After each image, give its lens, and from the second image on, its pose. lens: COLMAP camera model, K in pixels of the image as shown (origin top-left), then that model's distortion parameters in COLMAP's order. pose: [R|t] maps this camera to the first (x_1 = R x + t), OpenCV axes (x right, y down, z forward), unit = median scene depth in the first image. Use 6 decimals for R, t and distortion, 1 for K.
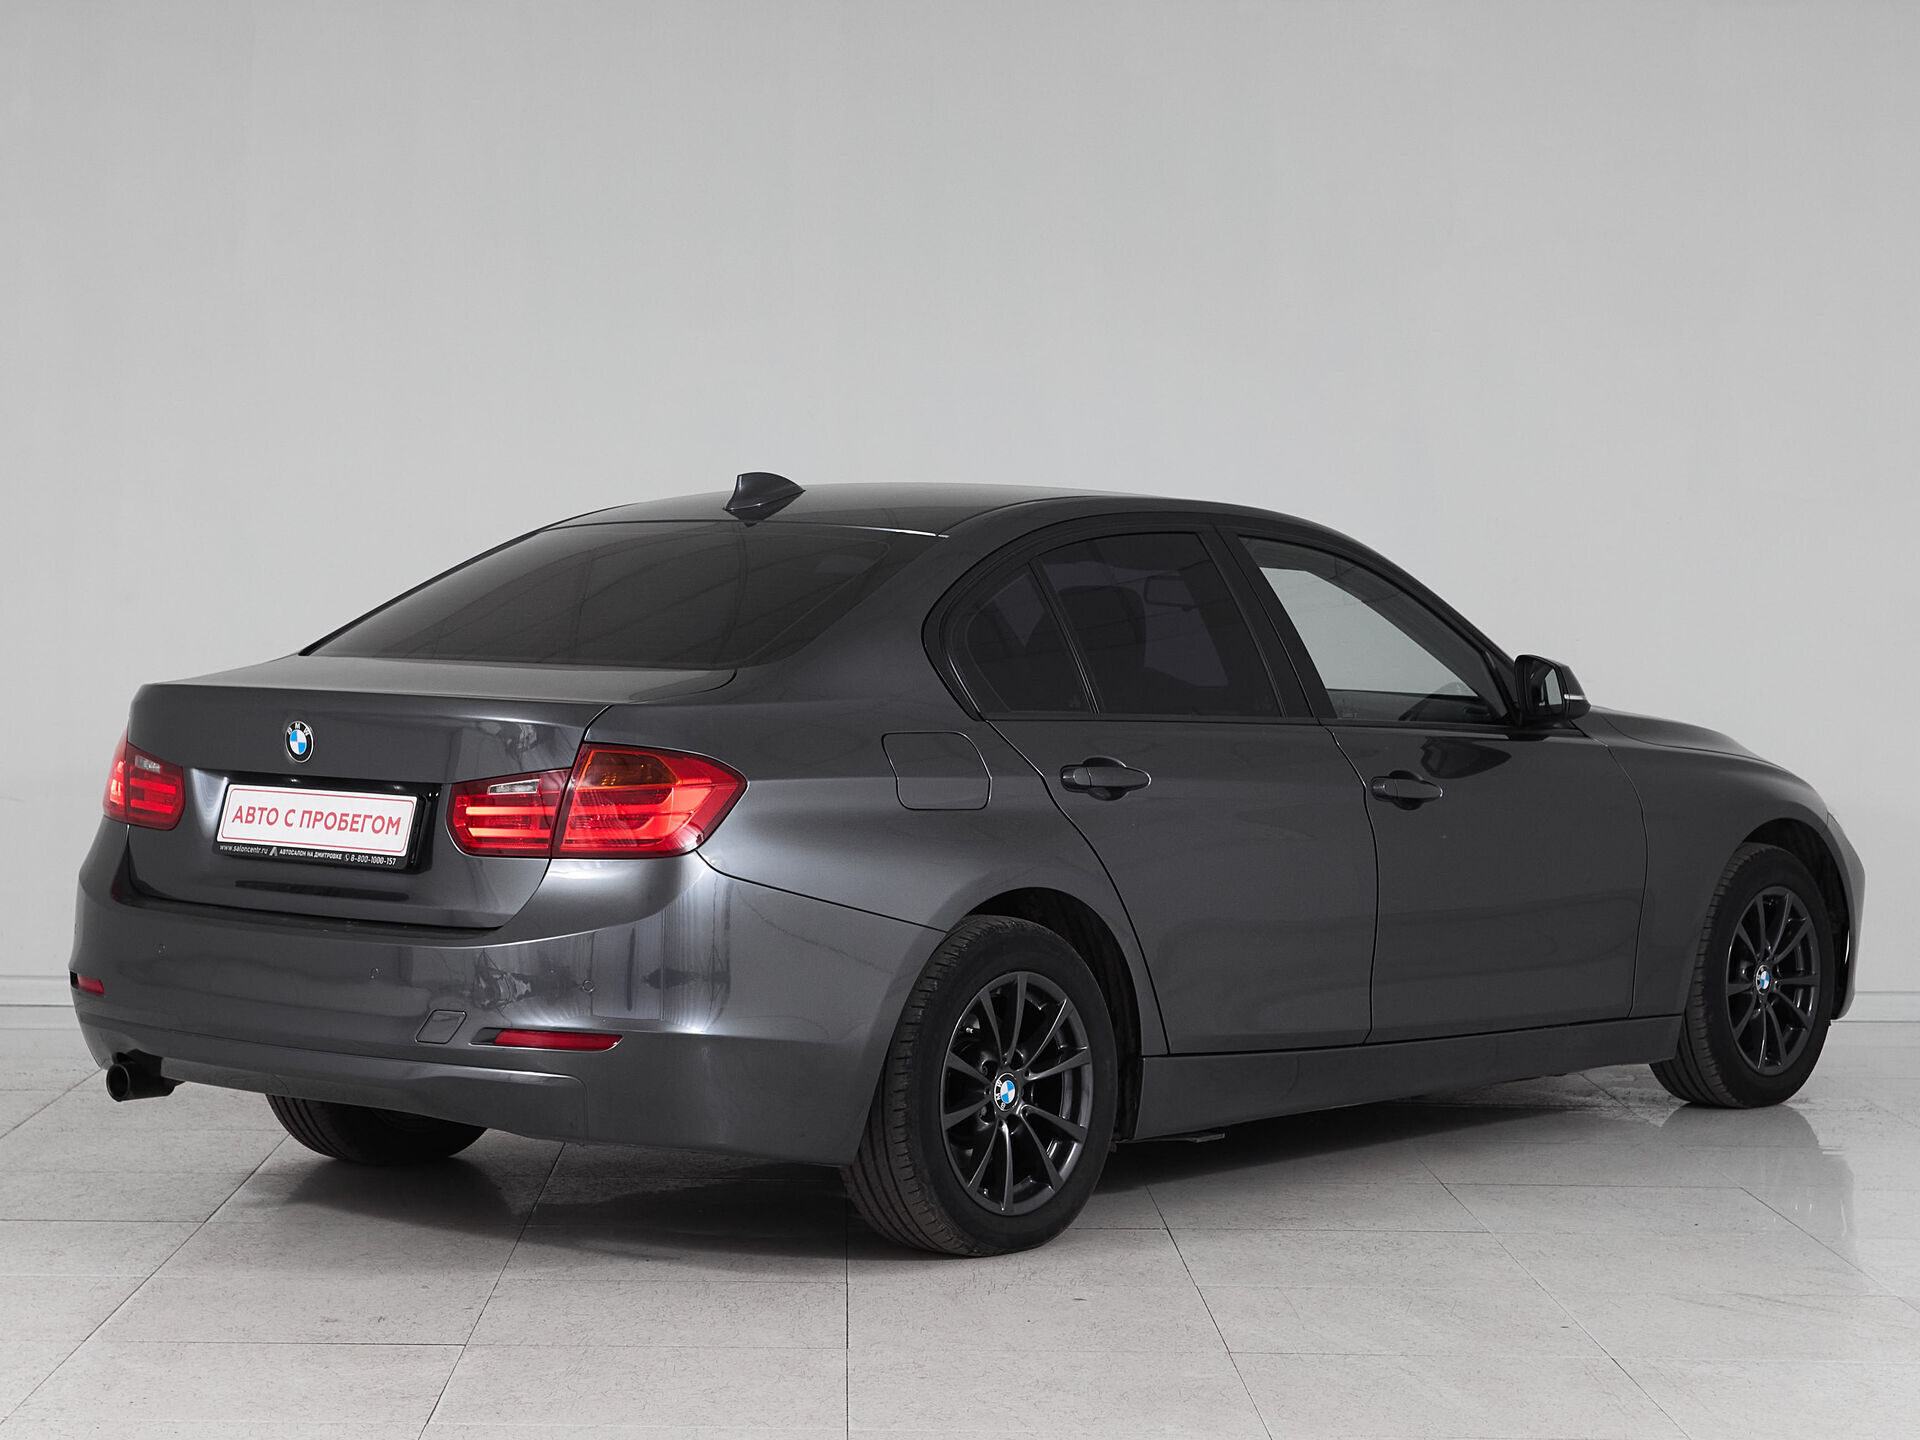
lens RADIAL K [[2932.1, 0, 906.2], [0, 2932.1, 728.6], [0, 0, 1]] dist [0.033088, 0.045908]
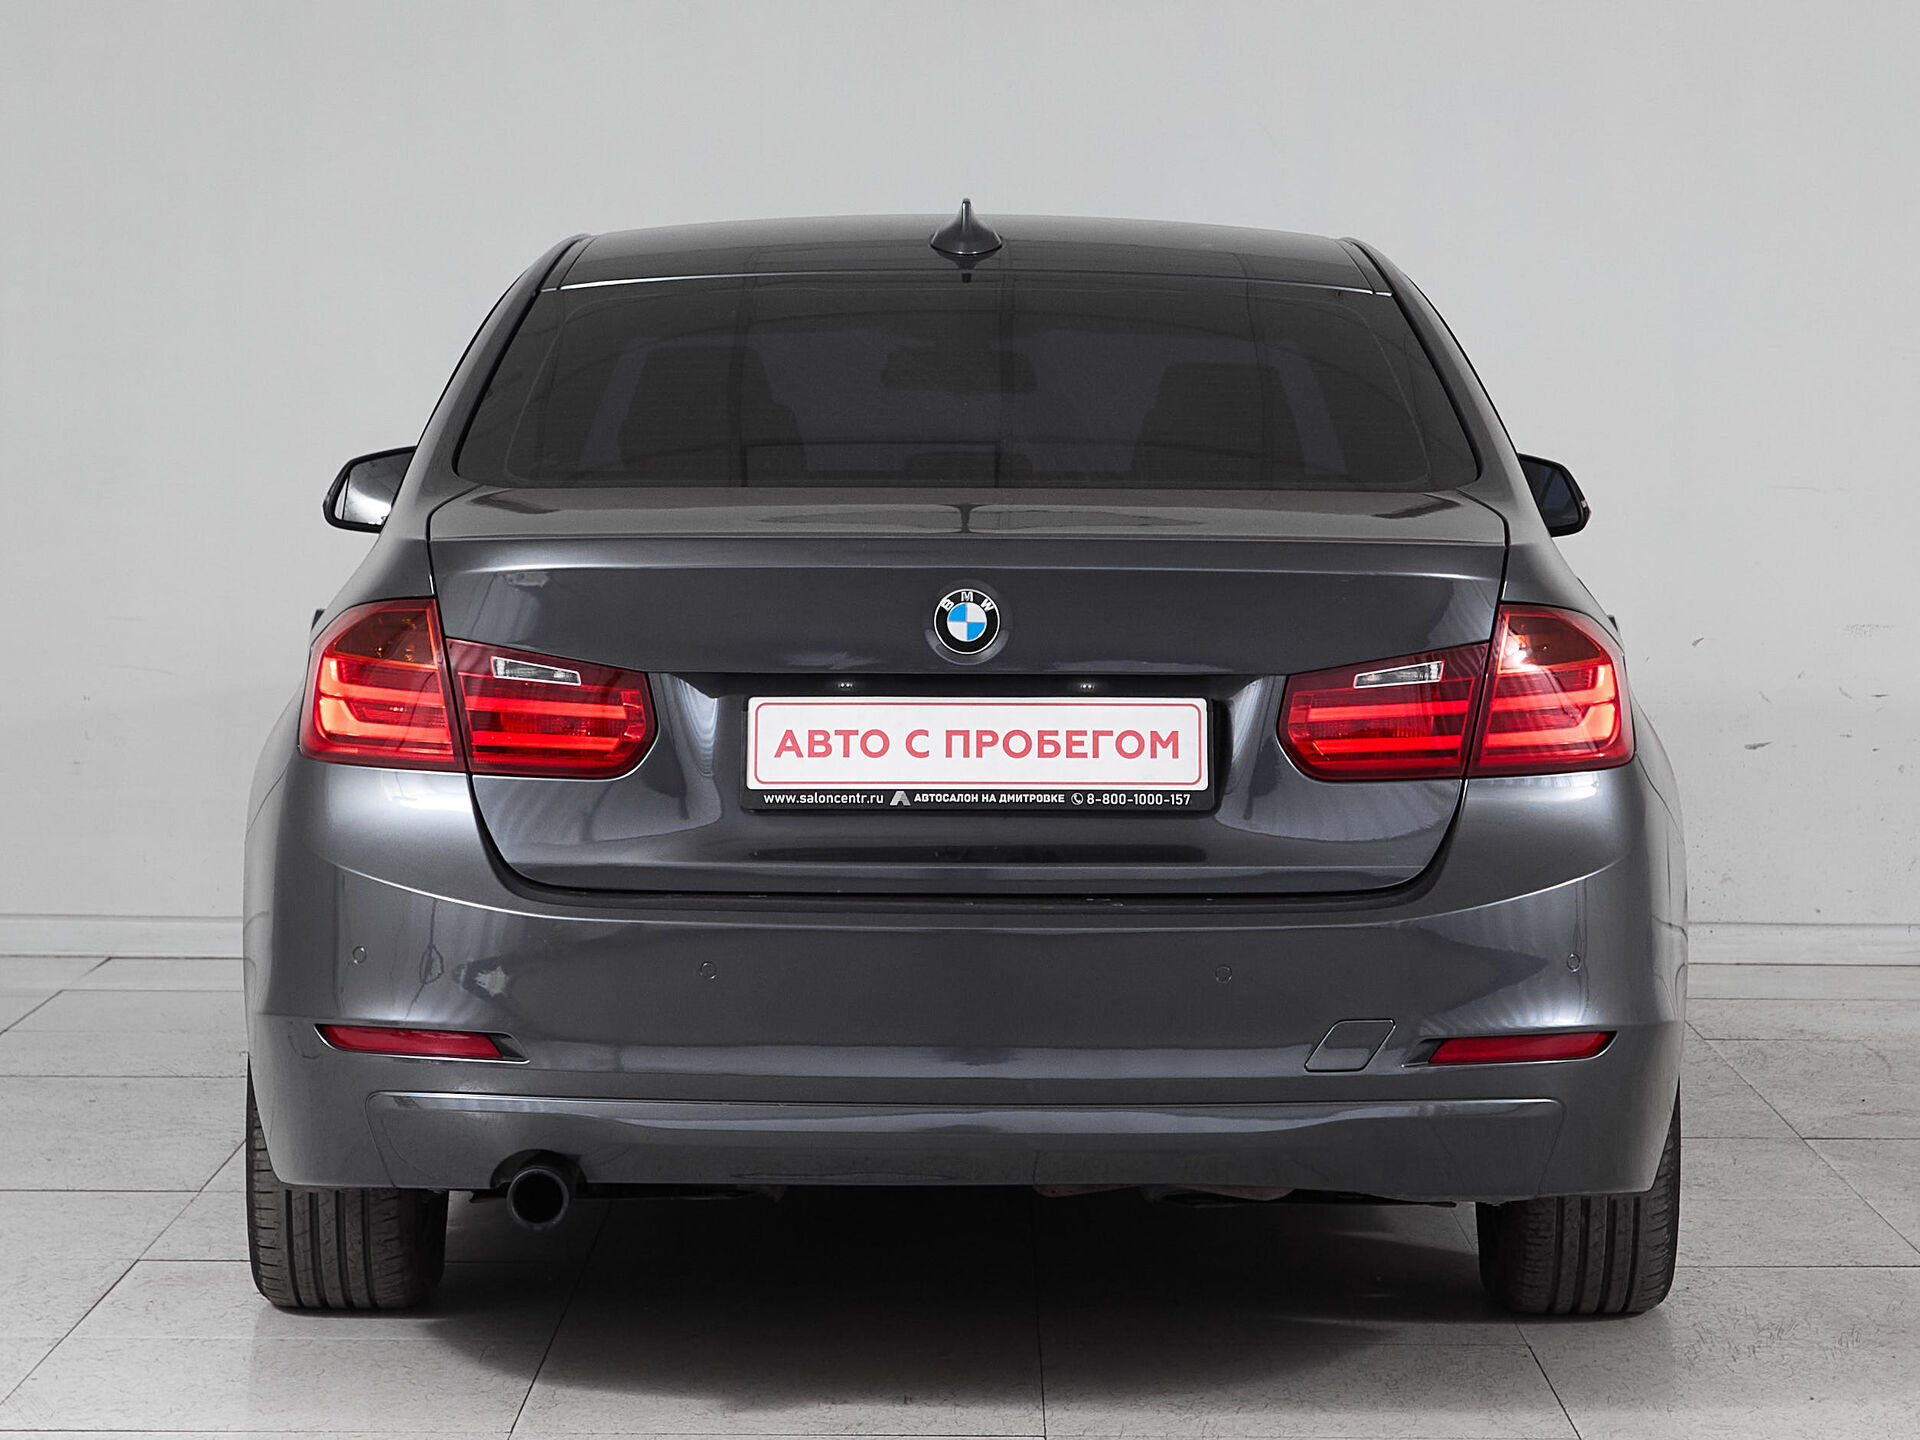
lens RADIAL K [[2932.1, 0, 906.2], [0, 2932.1, 728.6], [0, 0, 1]] dist [0.033088, 0.045908]
pose [[0.793836, -0.063813, 0.604774, -0.597640], [0.028211, 0.997273, 0.068197, -0.015802], [-0.607477, -0.037076, 0.793472, 0.510217]]
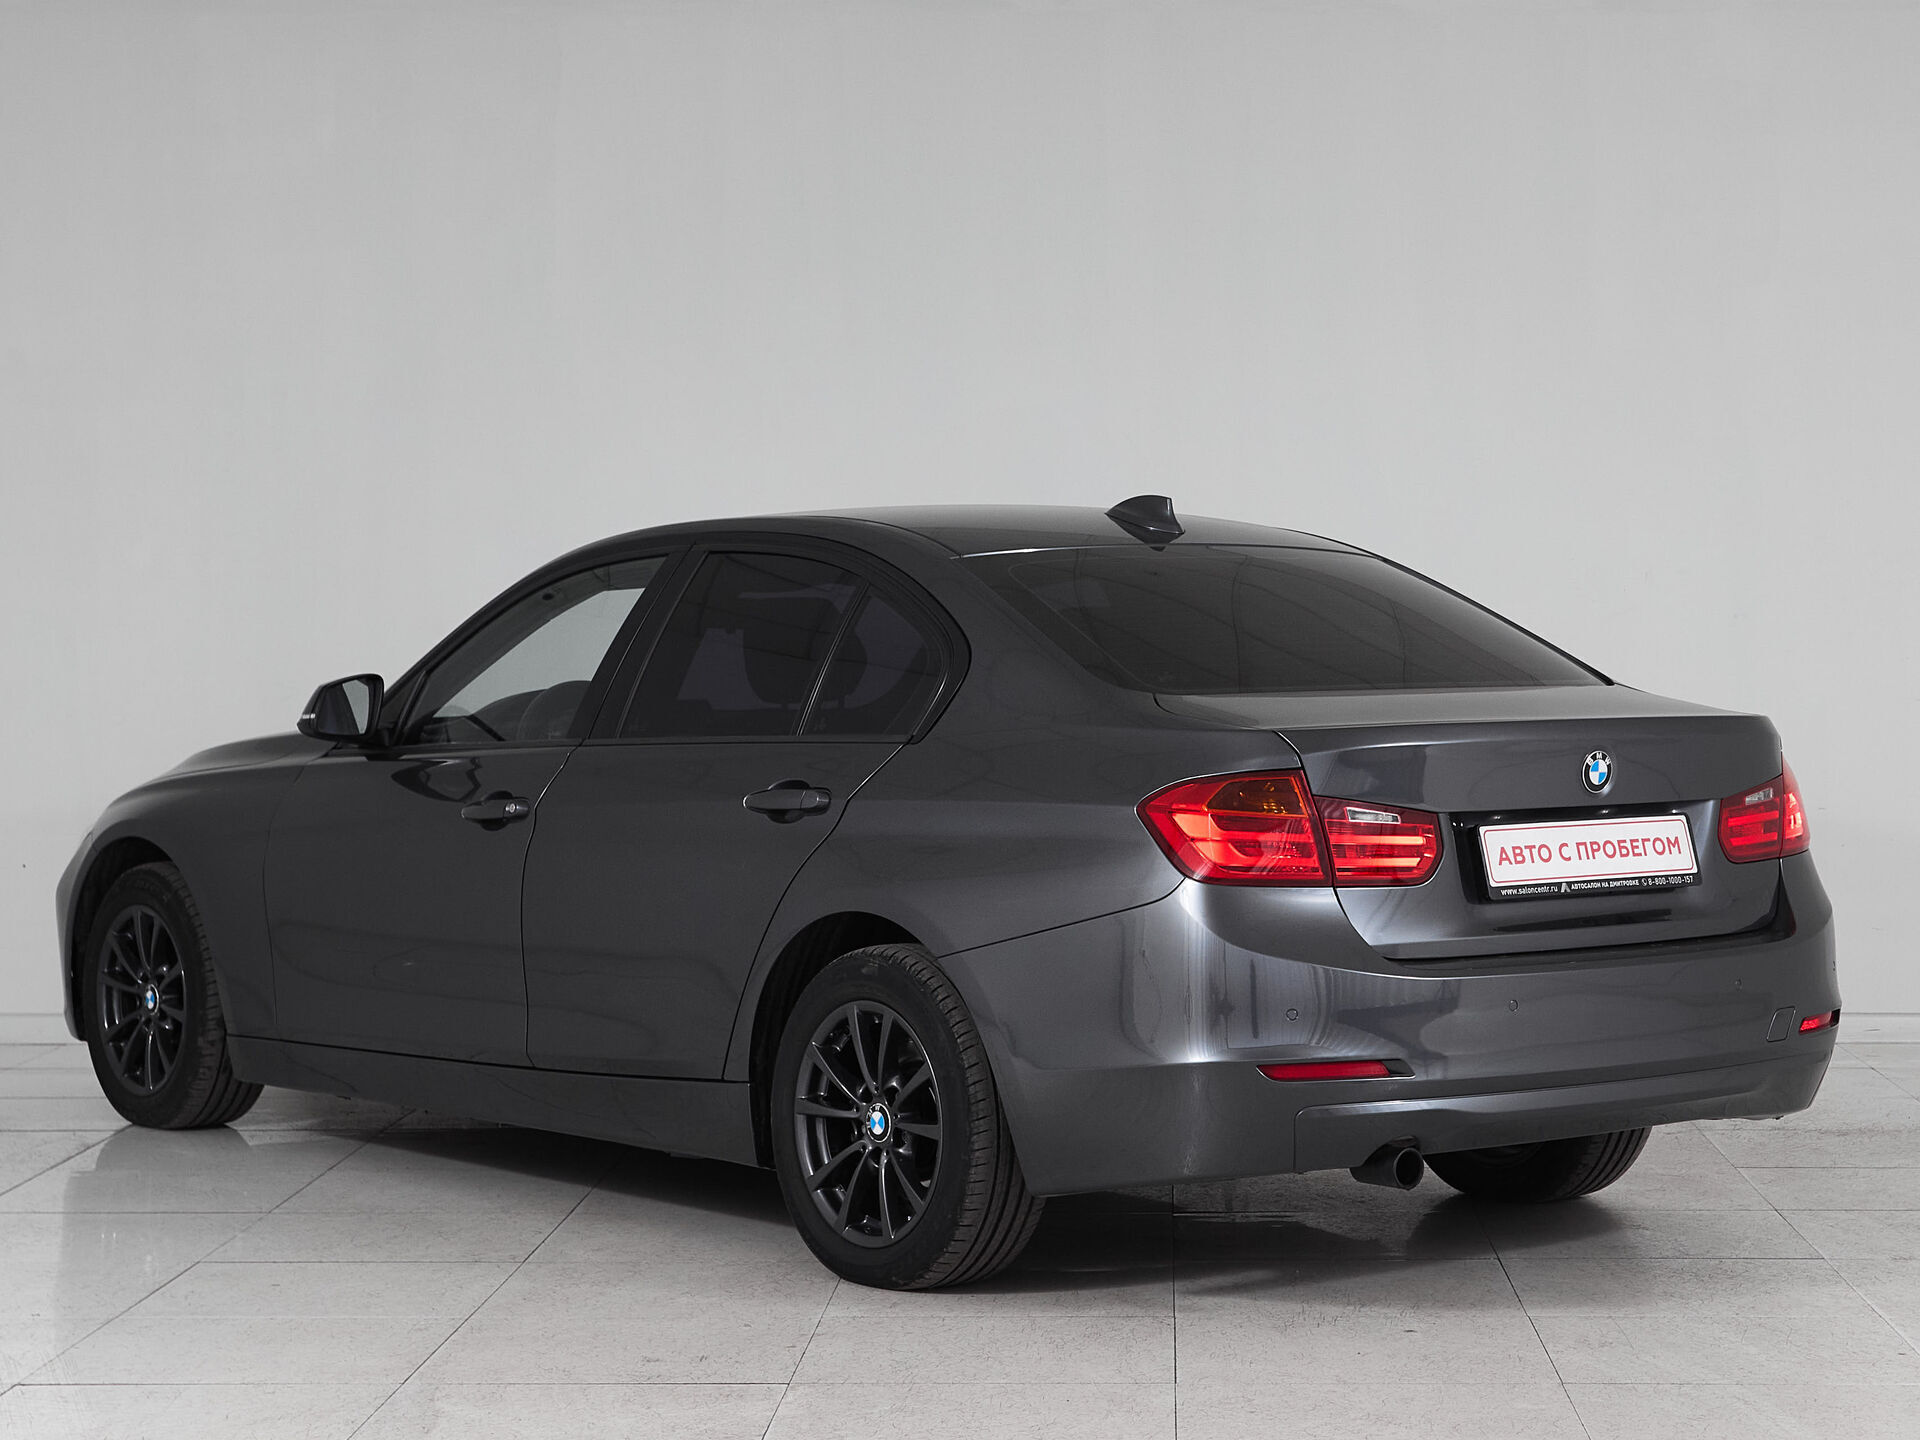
lens RADIAL K [[2932.1, 0, 906.2], [0, 2932.1, 728.6], [0, 0, 1]] dist [0.033088, 0.045908]
pose [[0.291450, -0.037206, 0.955862, -1.214418], [0.042196, 0.998771, 0.026010, -0.045331], [-0.955655, 0.032753, 0.292662, 0.933243]]
